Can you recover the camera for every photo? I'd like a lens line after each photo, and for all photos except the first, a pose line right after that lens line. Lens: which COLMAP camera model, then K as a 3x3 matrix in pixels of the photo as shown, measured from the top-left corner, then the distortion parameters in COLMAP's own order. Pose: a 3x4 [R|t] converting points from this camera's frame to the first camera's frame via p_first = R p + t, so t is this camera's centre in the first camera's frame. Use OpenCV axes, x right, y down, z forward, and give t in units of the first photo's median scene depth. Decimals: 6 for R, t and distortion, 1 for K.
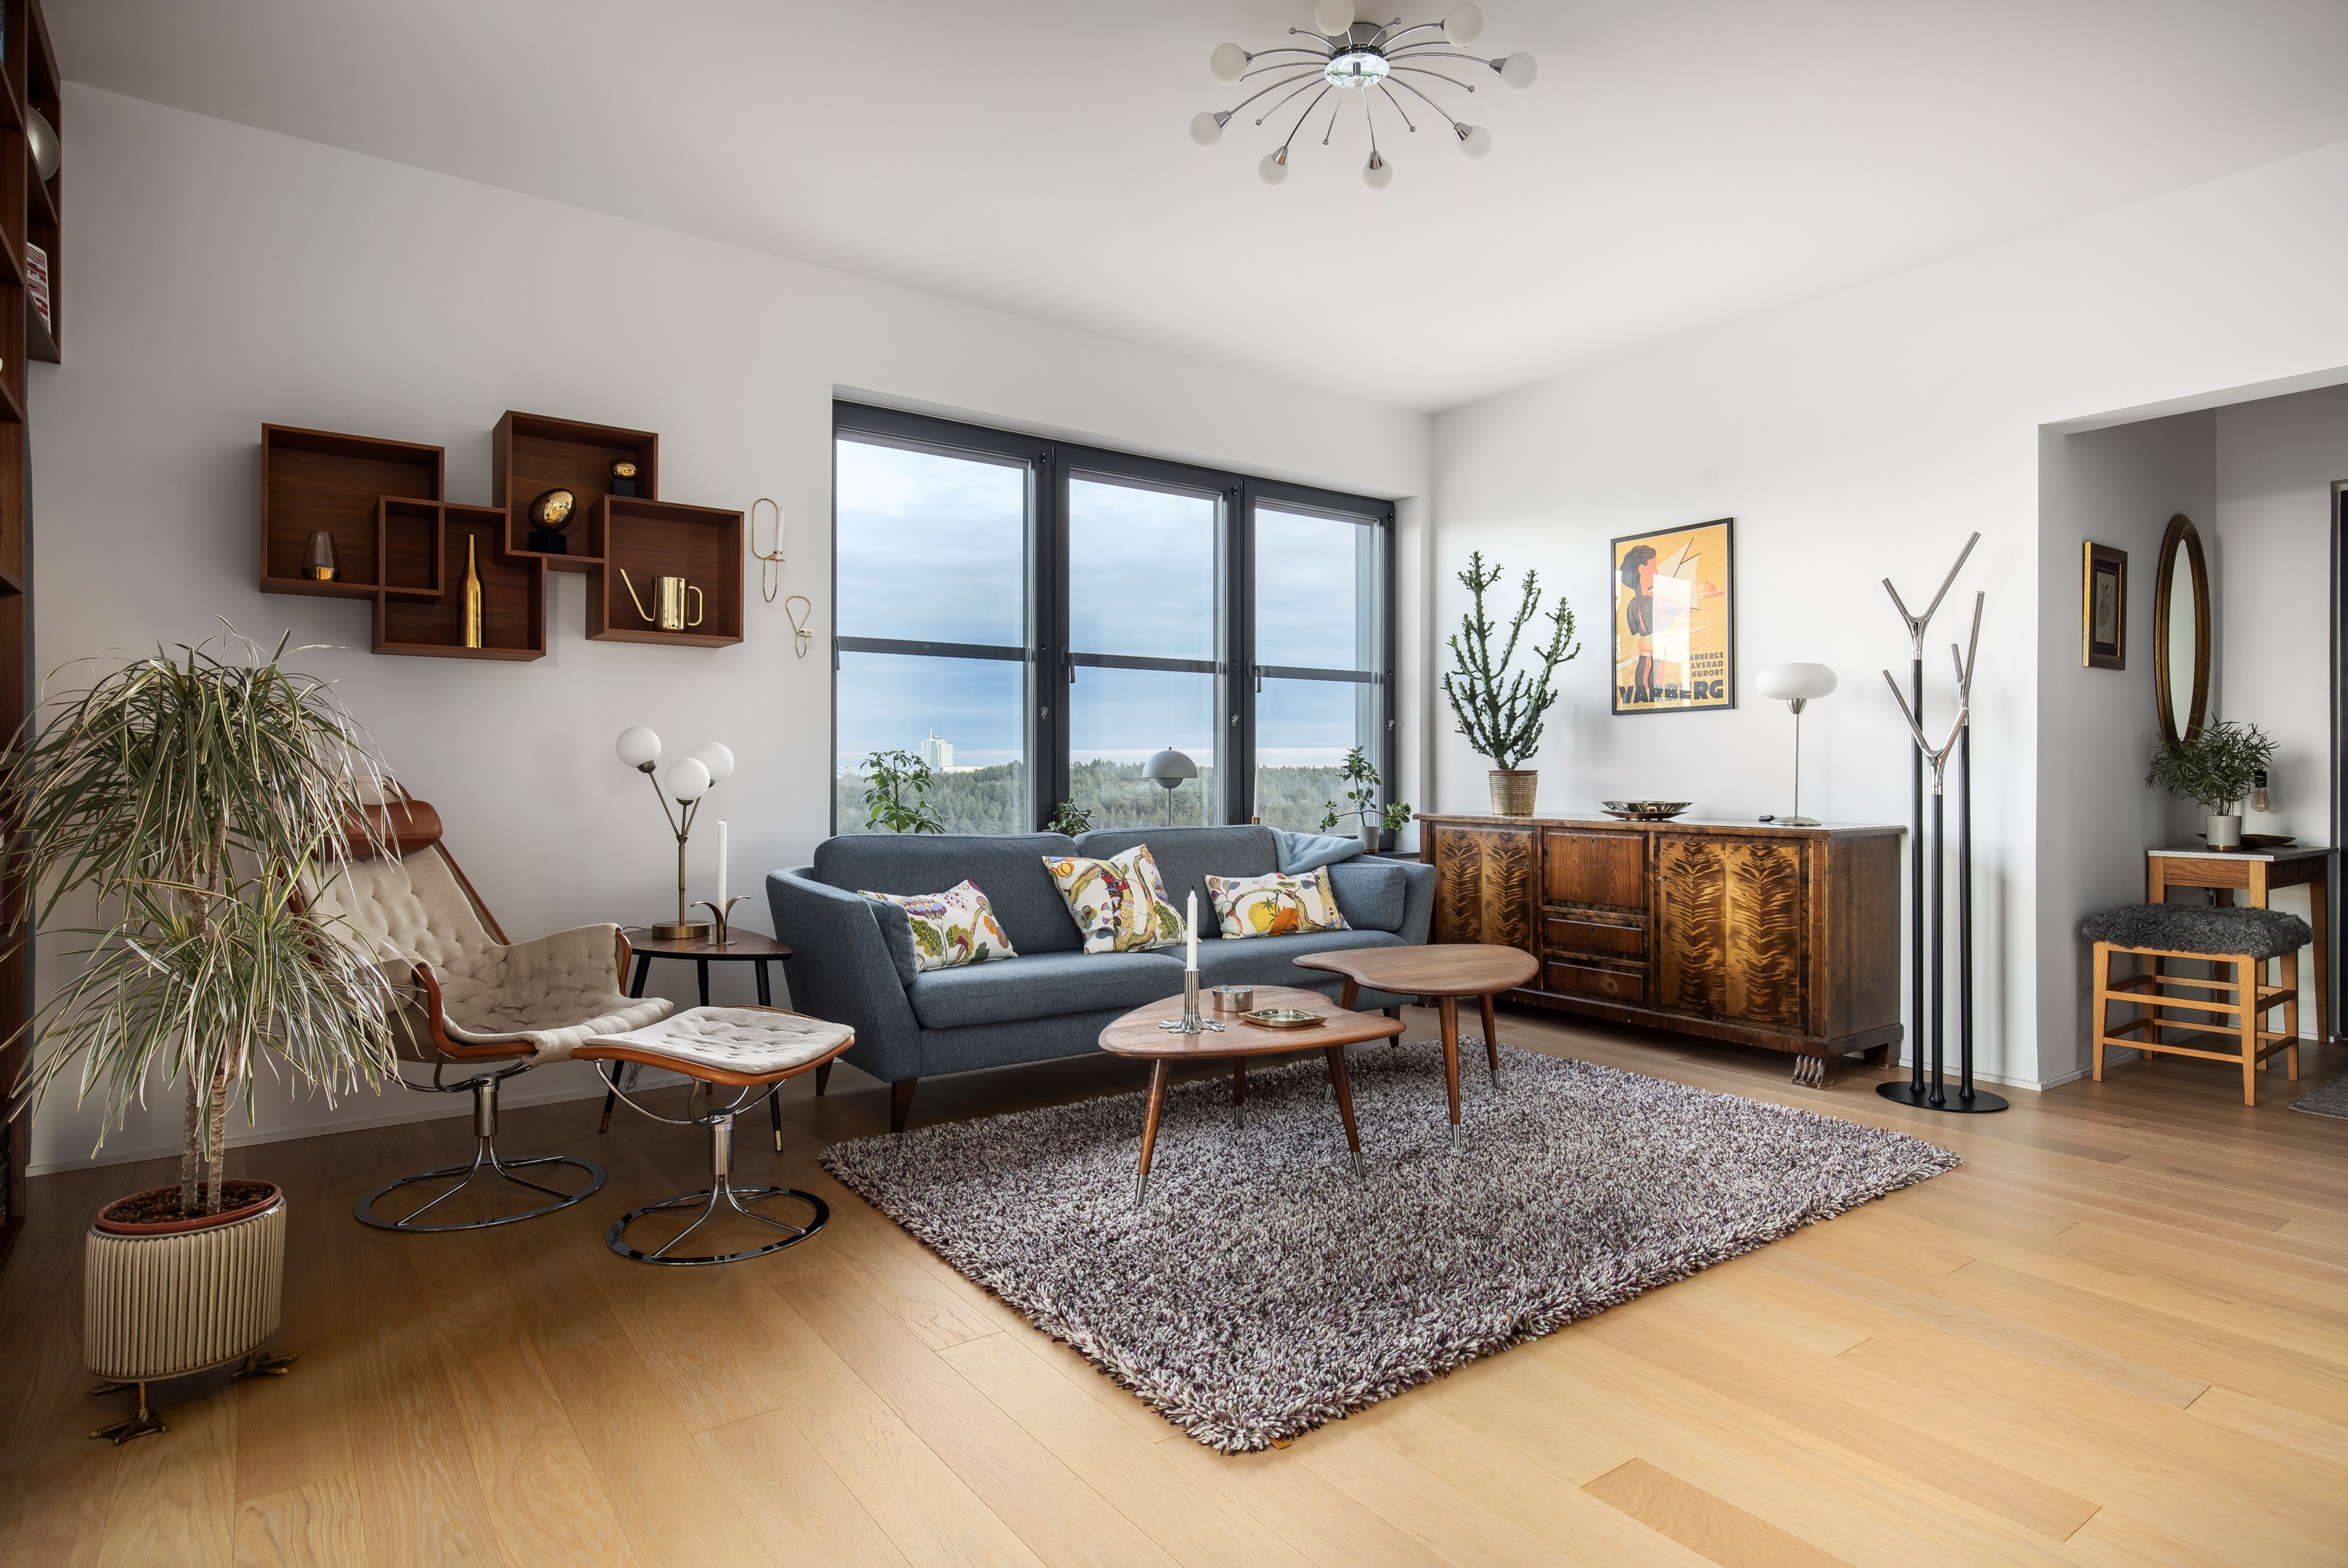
lens RADIAL K [[1294.0, 0, 1185.1], [0, 1294.0, 780.0], [0, 0, 1]] dist [0.005073, 0.000094]
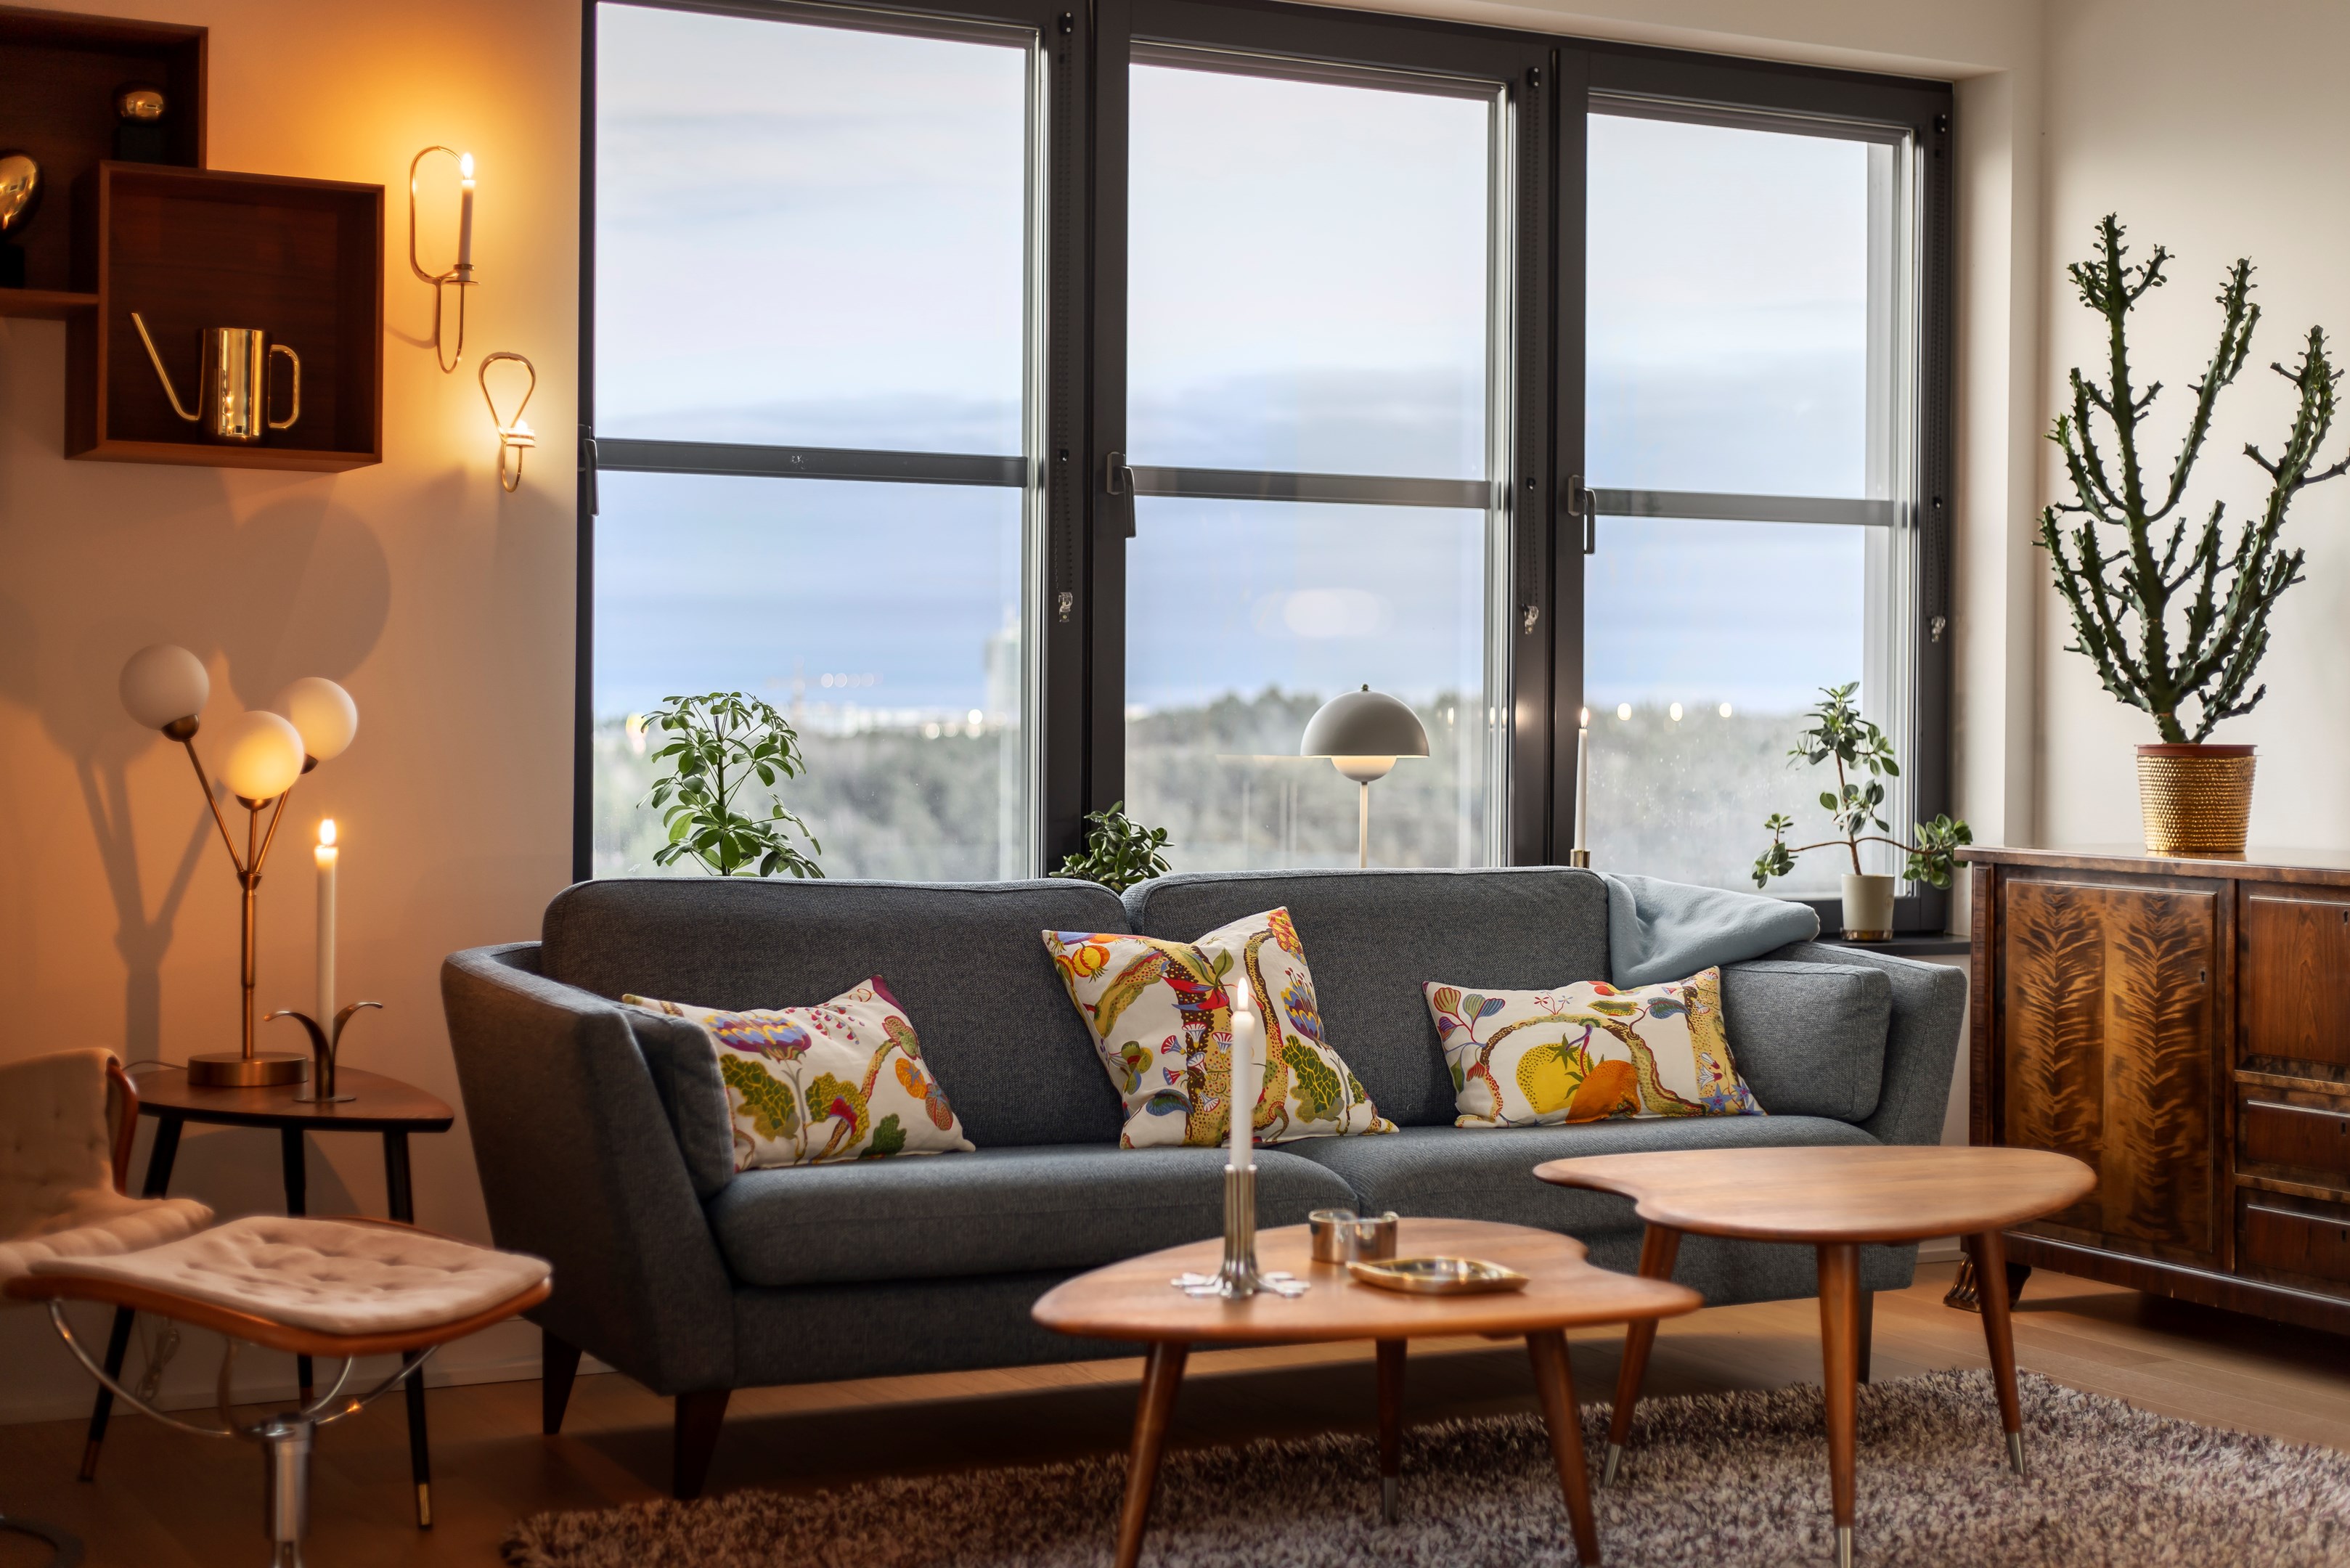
lens RADIAL K [[3514.0, 0, 1175.0], [0, 3514.0, 784.0], [0, 0, 1]] dist [0.026160, -0.117570]
pose [[0.988328, 0.010200, -0.152002, 0.113391], [-0.008546, 0.999897, 0.011530, -0.005600], [0.152104, -0.010097, 0.988313, -0.179547]]
